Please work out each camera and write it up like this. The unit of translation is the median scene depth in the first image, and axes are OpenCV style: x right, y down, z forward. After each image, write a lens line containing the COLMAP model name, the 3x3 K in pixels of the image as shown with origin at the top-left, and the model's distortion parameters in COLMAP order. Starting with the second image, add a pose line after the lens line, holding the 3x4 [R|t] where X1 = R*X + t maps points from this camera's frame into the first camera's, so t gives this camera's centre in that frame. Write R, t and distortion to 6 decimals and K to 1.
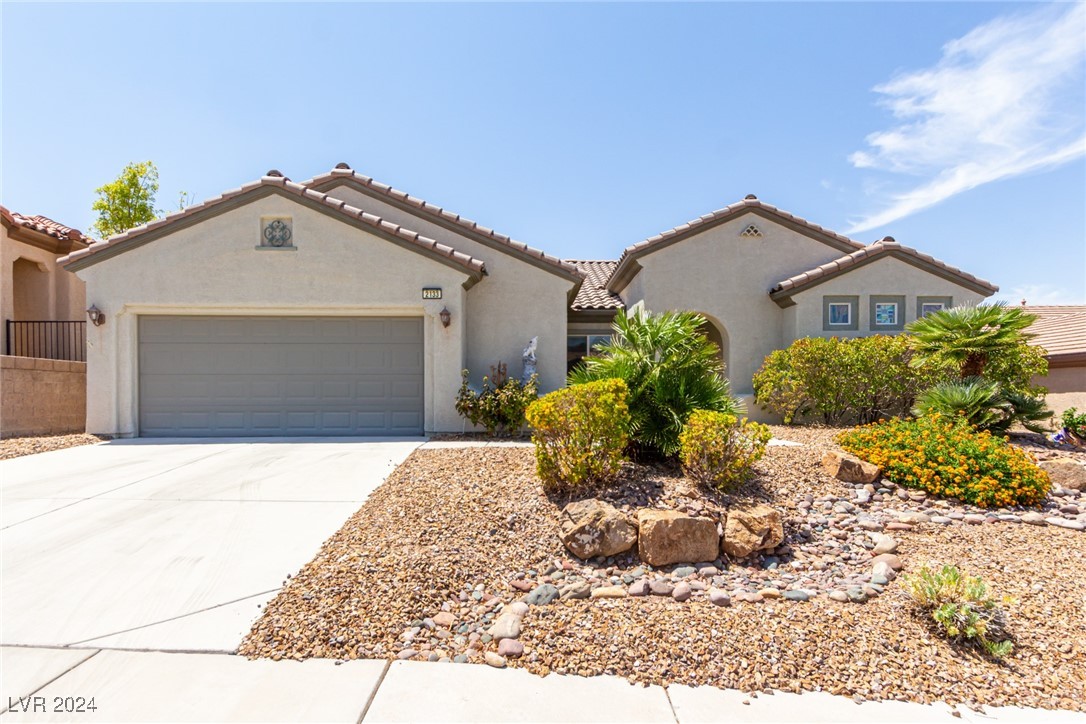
lens RADIAL K [[575.1, 0, 541.2], [0, 575.1, 410.6], [0, 0, 1]] dist [0.011196, 0.000389]
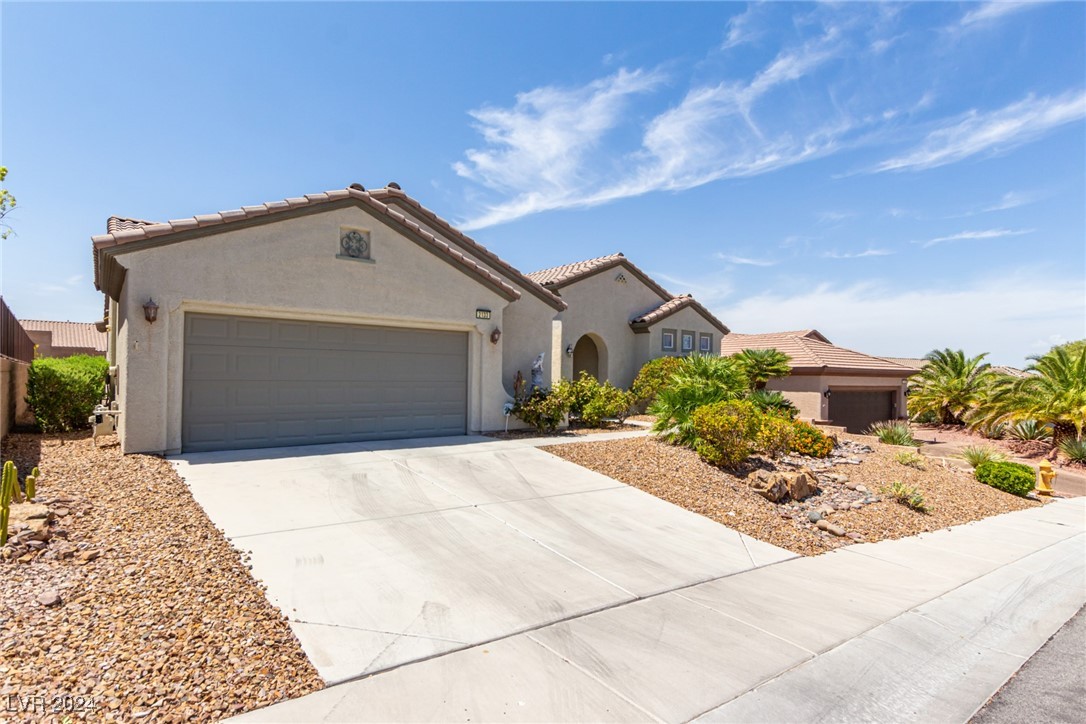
lens RADIAL K [[562.5, 0, 548.0], [0, 562.5, 387.2], [0, 0, 1]] dist [0.016231, 0.000442]
pose [[0.798814, 0.000379, 0.601577, -0.784262], [-0.001953, 0.999996, 0.001964, -0.055533], [-0.601574, -0.002743, 0.798812, -0.008761]]
